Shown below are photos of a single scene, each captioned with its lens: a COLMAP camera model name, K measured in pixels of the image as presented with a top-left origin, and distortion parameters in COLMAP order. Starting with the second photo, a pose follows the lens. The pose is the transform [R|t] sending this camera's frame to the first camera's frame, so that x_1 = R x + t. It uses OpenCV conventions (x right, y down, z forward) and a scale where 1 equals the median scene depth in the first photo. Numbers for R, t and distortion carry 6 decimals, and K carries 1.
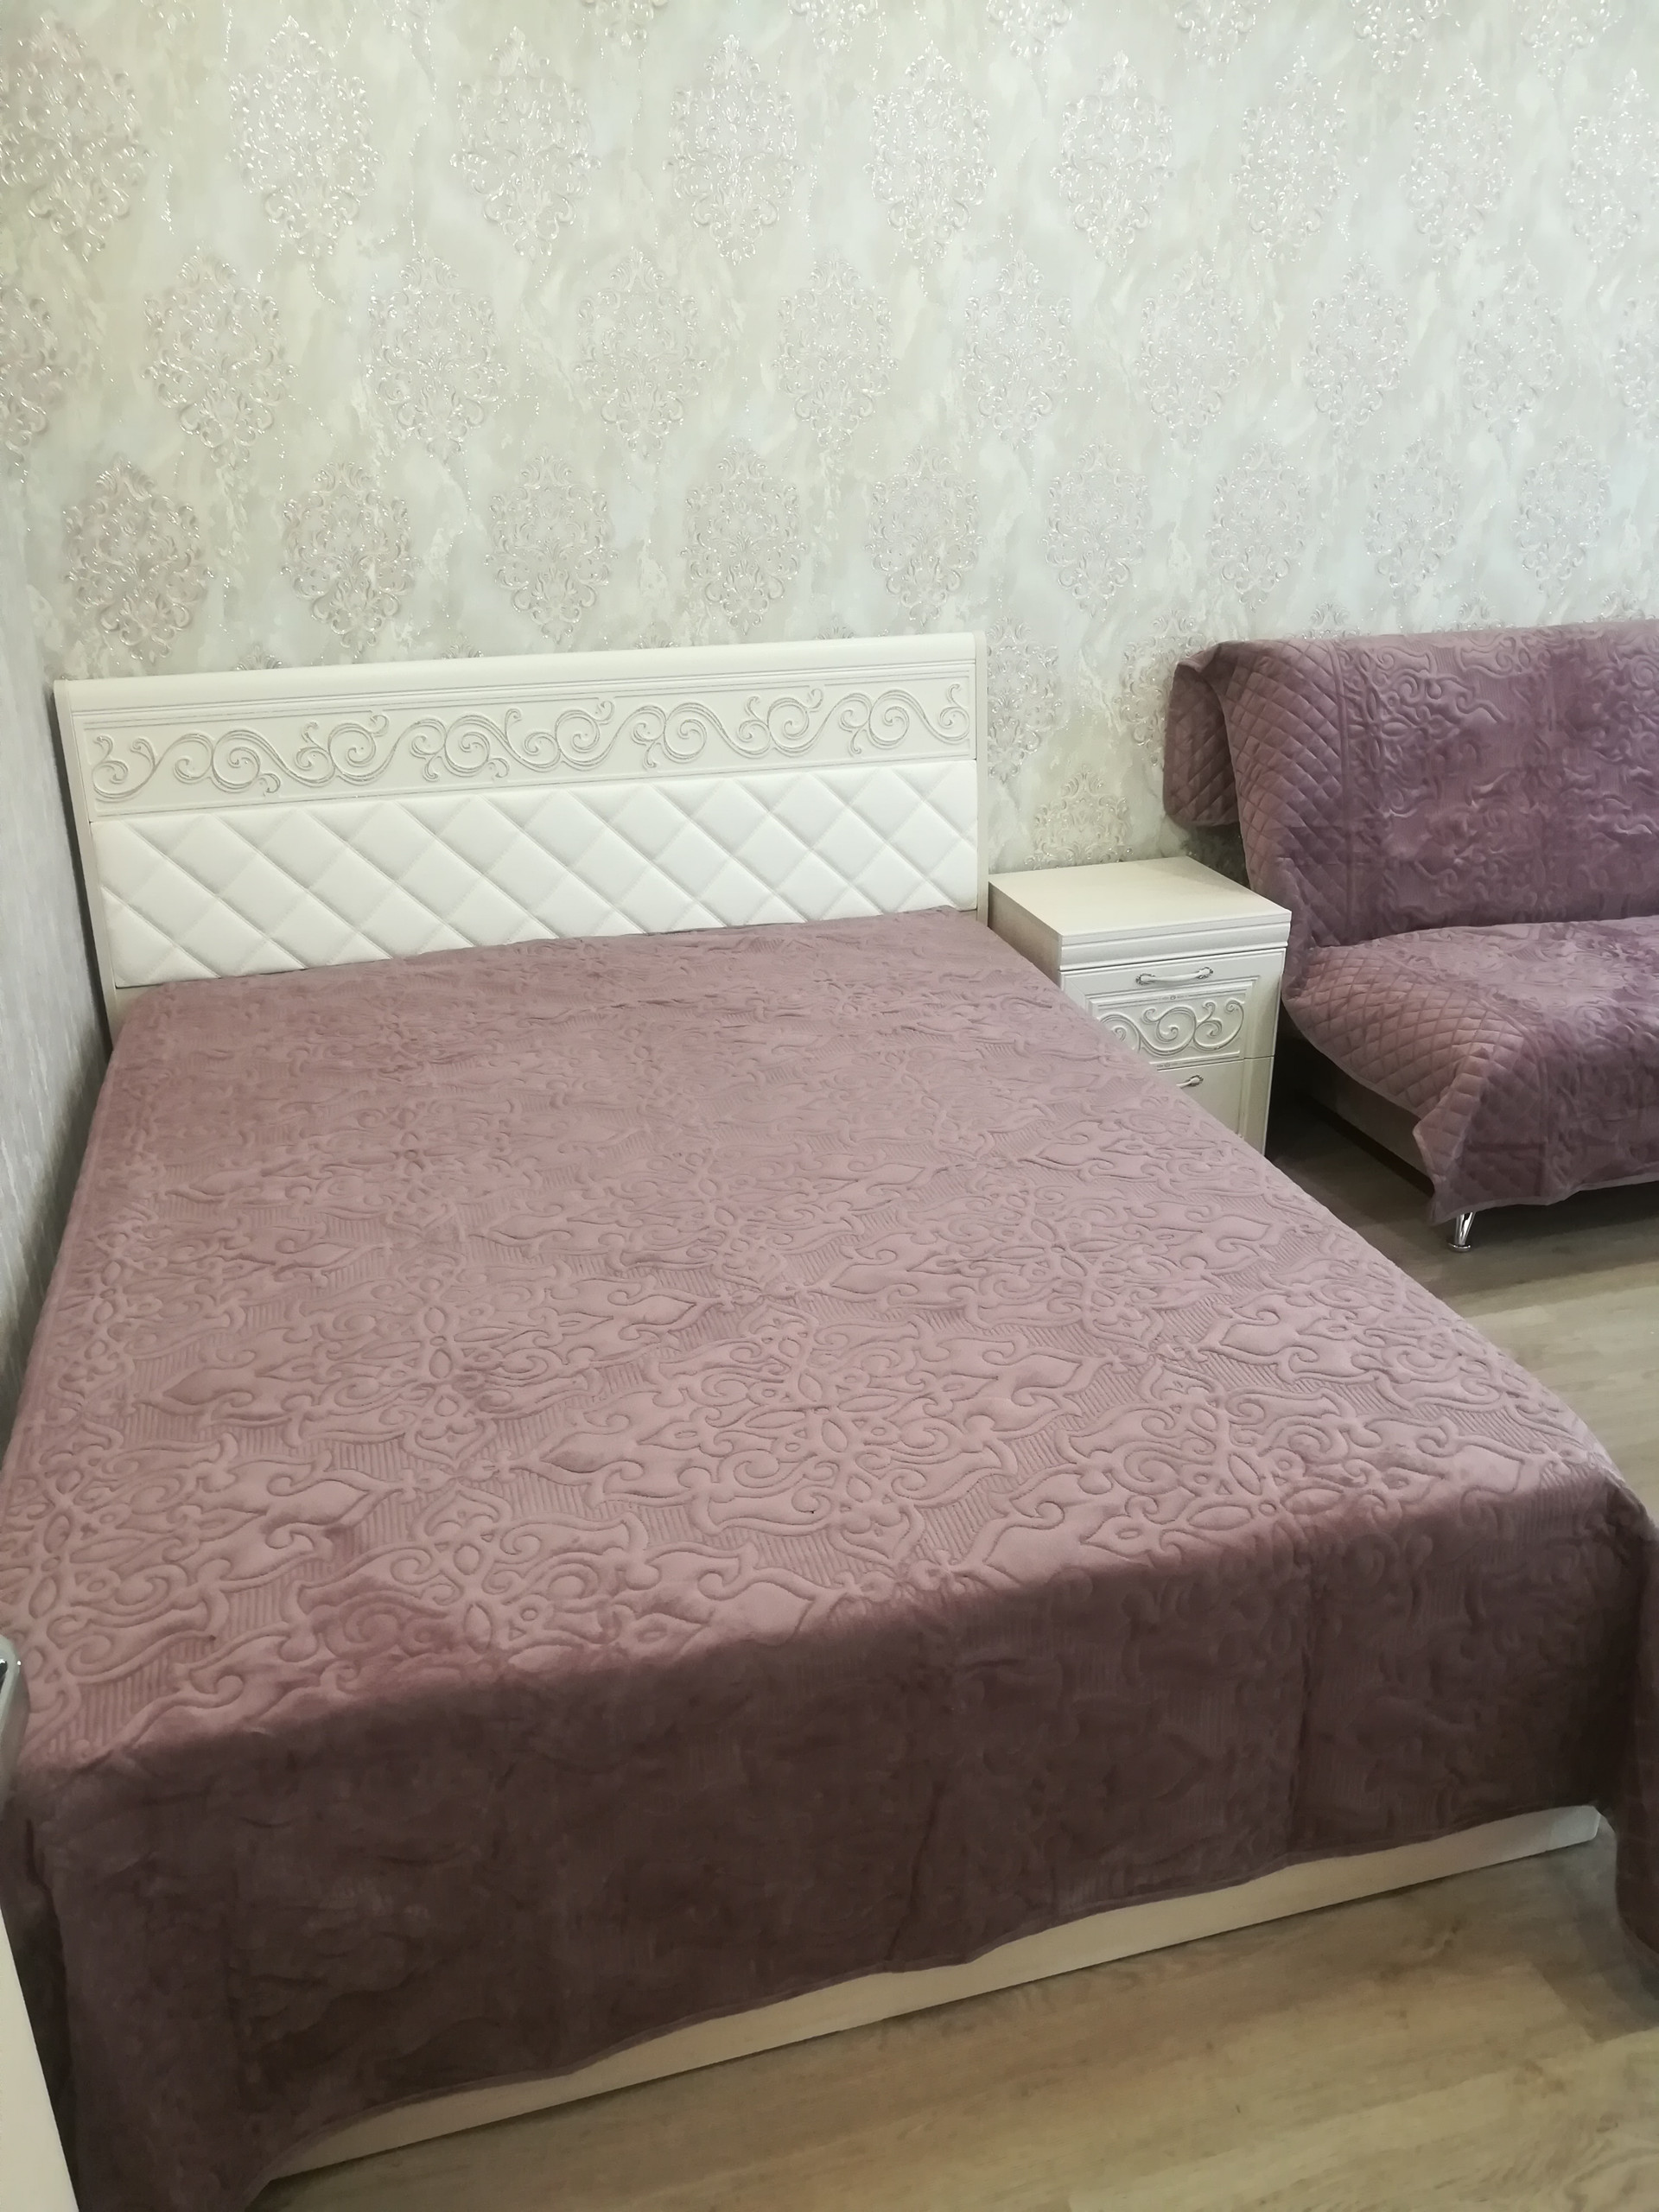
lens RADIAL K [[1748.9, 0, 833.5], [0, 1748.9, 1094.0], [0, 0, 1]] dist [-0.011423, 0.028606]
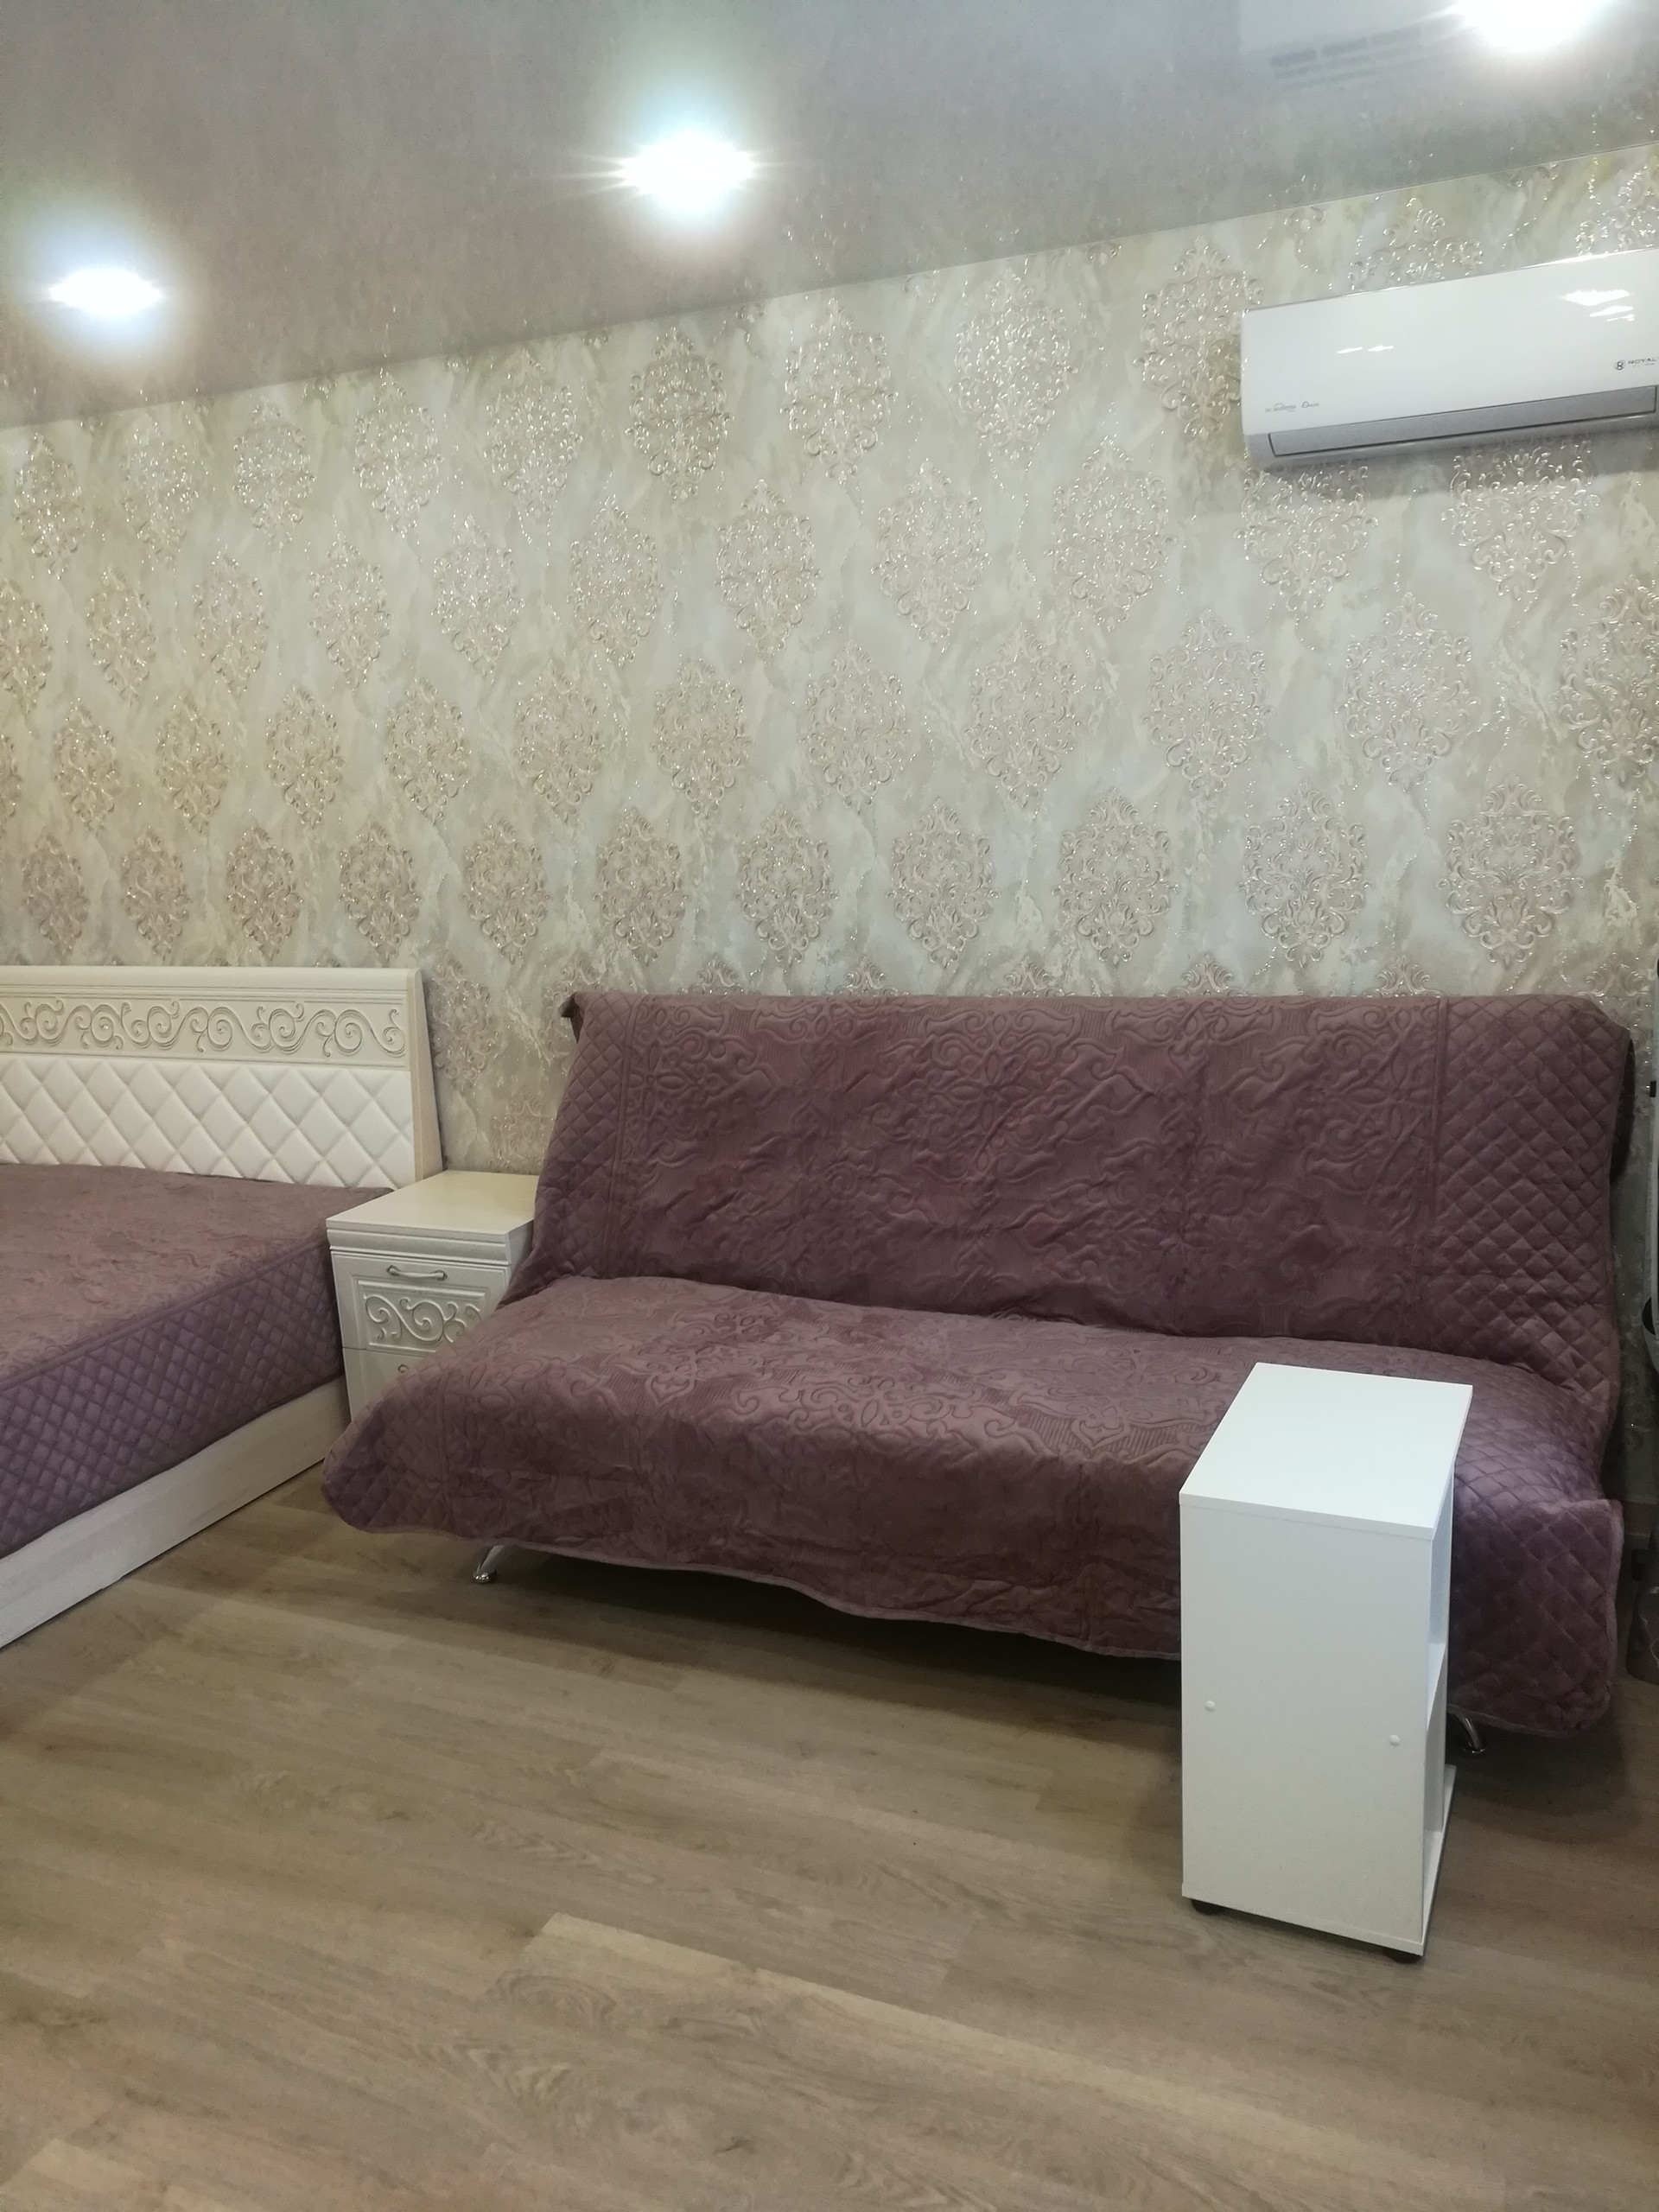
lens RADIAL K [[1748.9, 0, 837.8], [0, 1748.9, 1112.0], [0, 0, 1]] dist [-0.011423, 0.028606]
pose [[0.753752, 0.108384, -0.648160, 0.937802], [-0.210237, 0.974241, -0.081576, -0.111855], [0.622622, 0.197755, 0.757122, 0.246303]]
